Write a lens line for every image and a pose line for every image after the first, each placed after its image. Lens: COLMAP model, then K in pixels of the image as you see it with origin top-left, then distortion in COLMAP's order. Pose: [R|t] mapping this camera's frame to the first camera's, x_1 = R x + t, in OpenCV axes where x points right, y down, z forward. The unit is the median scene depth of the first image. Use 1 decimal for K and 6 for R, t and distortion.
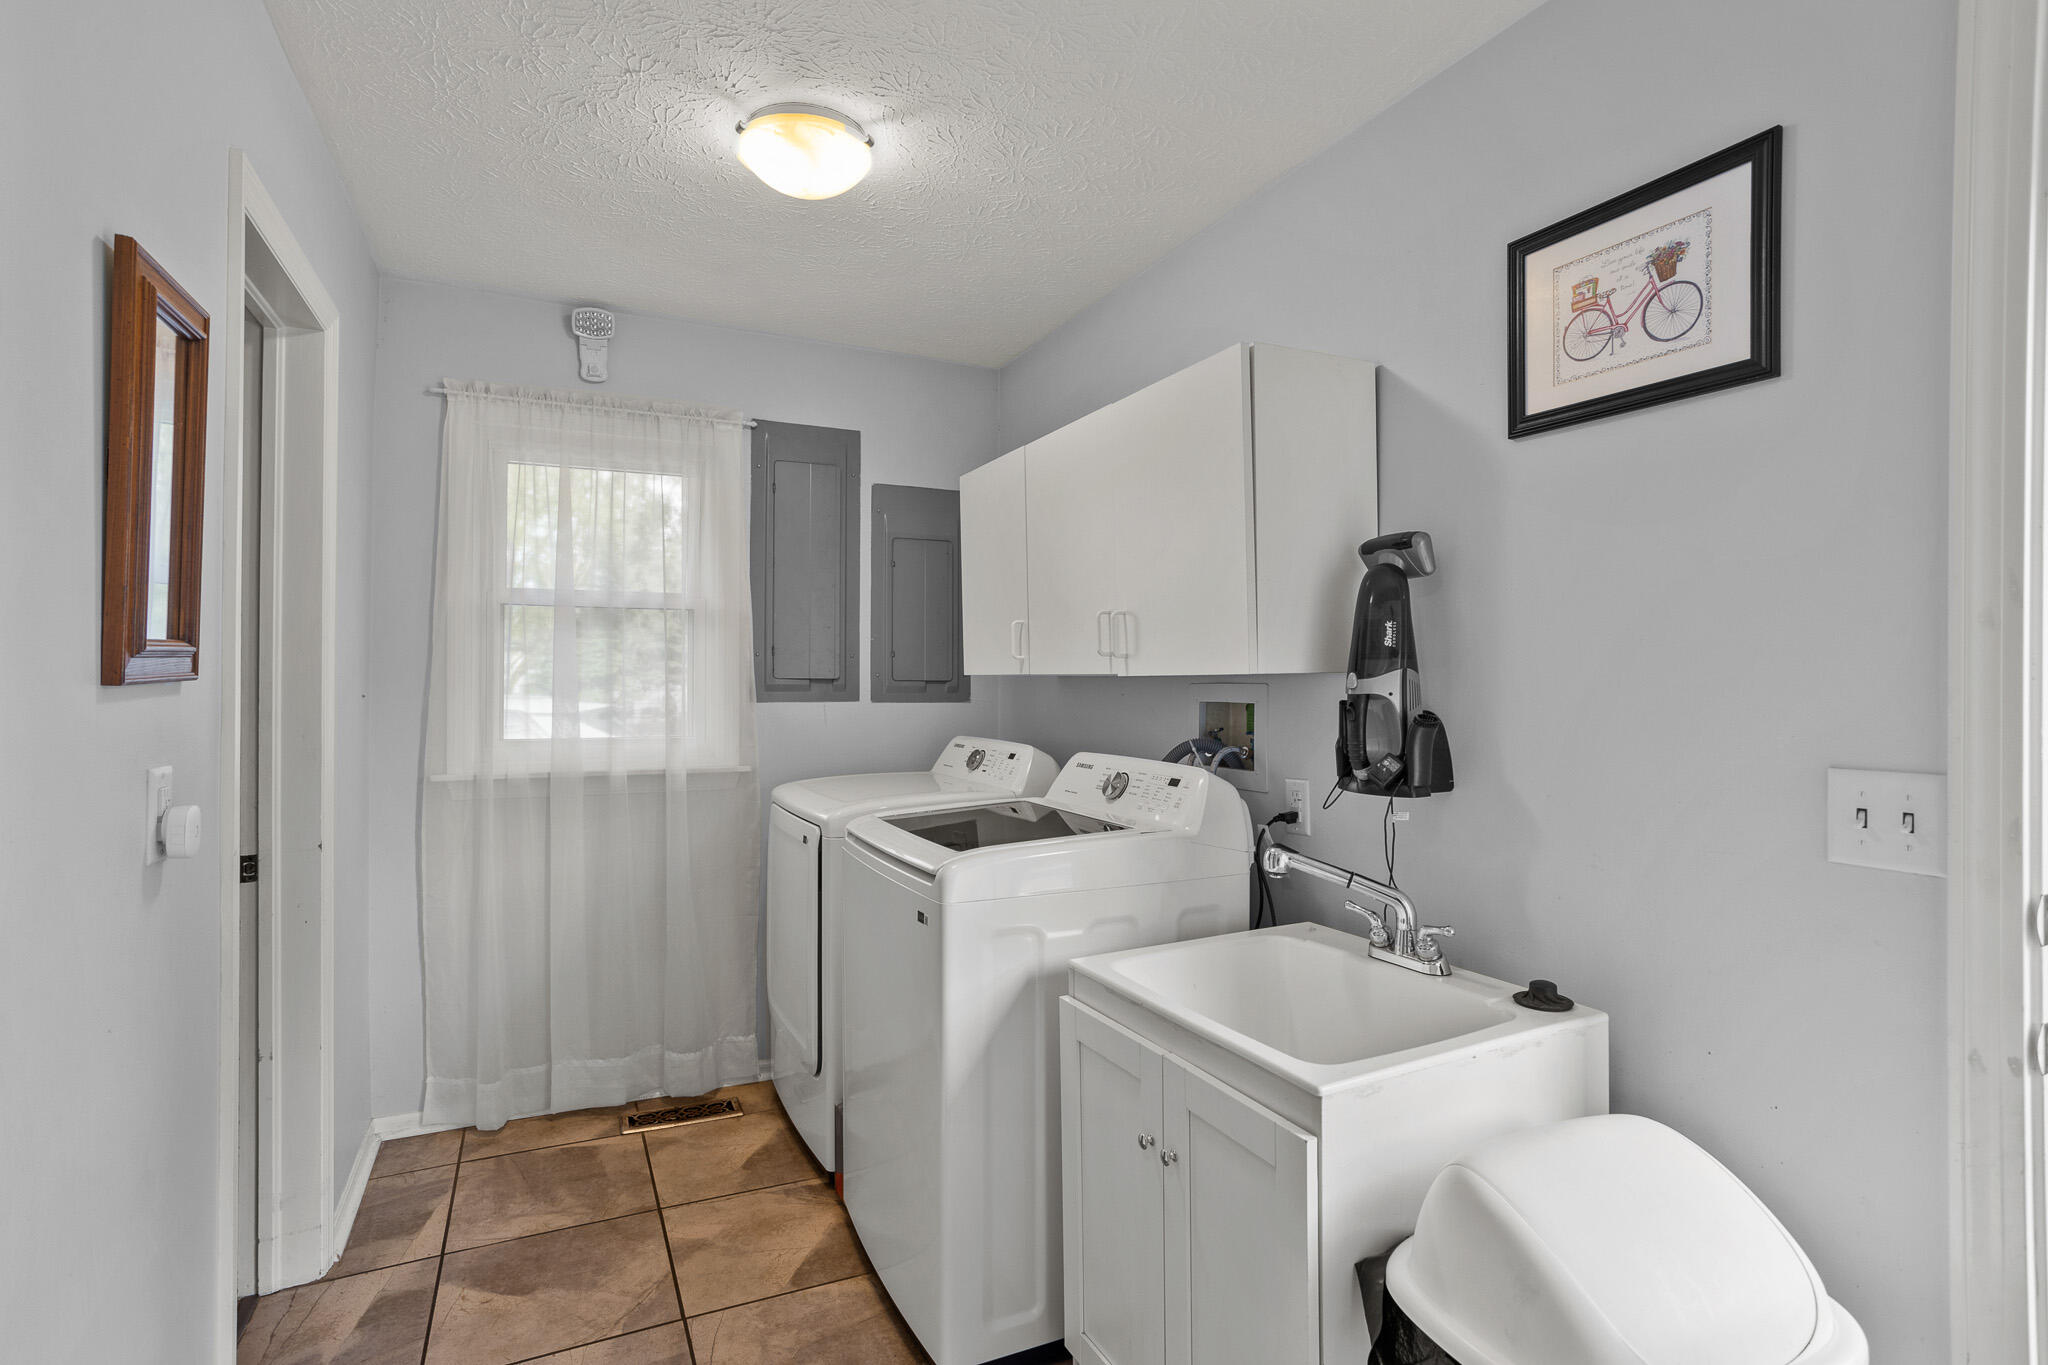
lens RADIAL K [[978.4, 0, 1035.6], [0, 978.4, 684.1], [0, 0, 1]] dist [-0.045283, 0.034640]
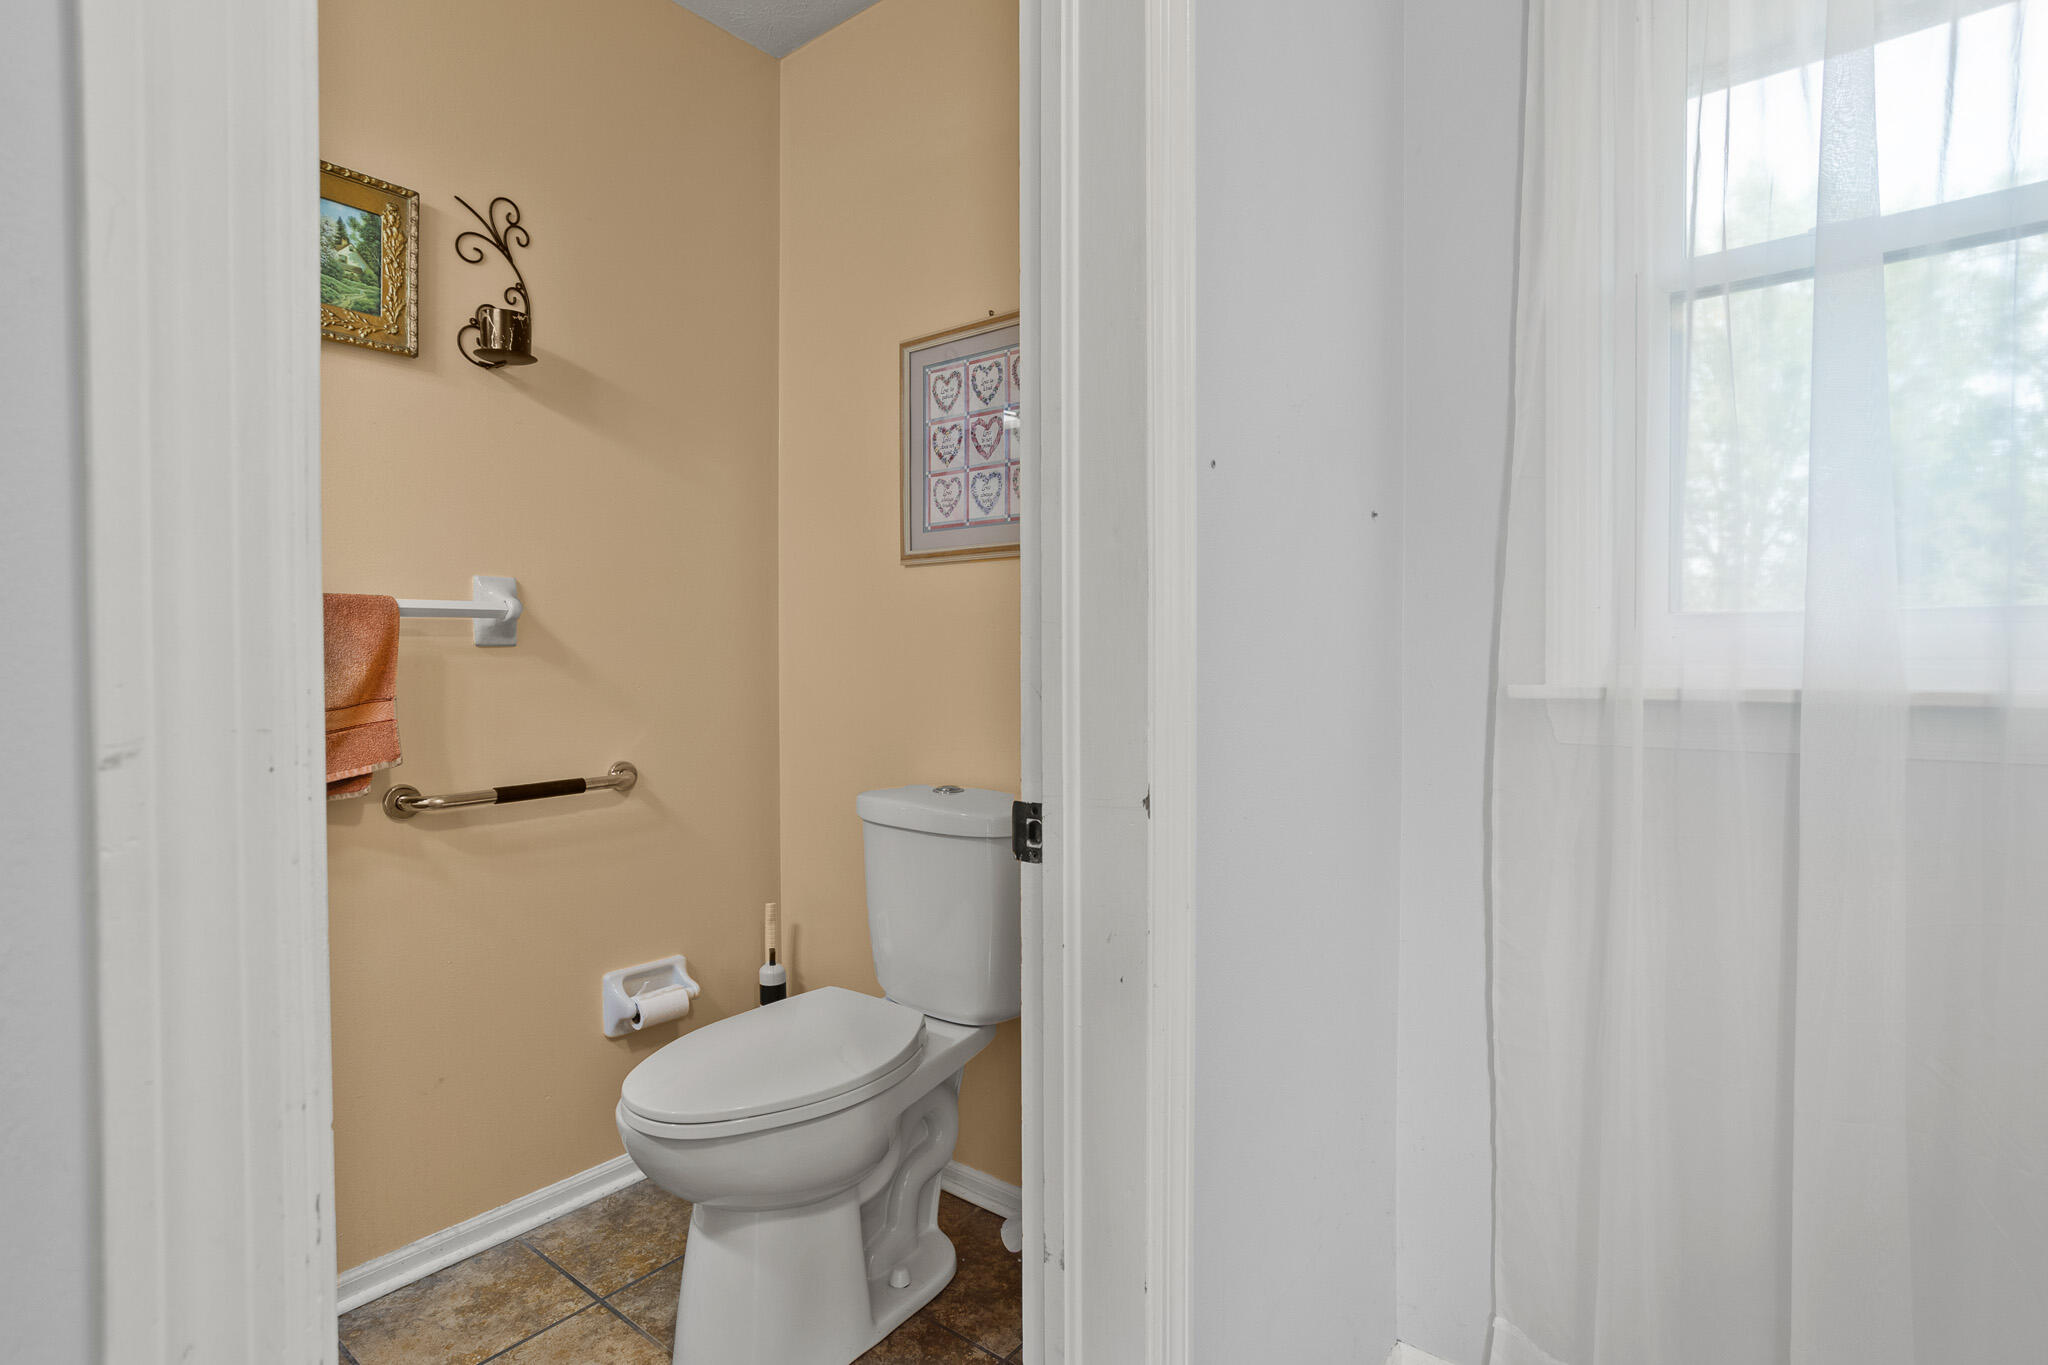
lens RADIAL K [[1004.3, 0, 1027.4], [0, 1004.3, 678.1], [0, 0, 1]] dist [-0.053373, 0.034541]
pose [[0.419632, 0.013481, -0.907594, -0.285260], [0.002803, 0.999866, 0.016147, 0.081350], [0.907690, -0.009319, 0.419538, 0.578101]]
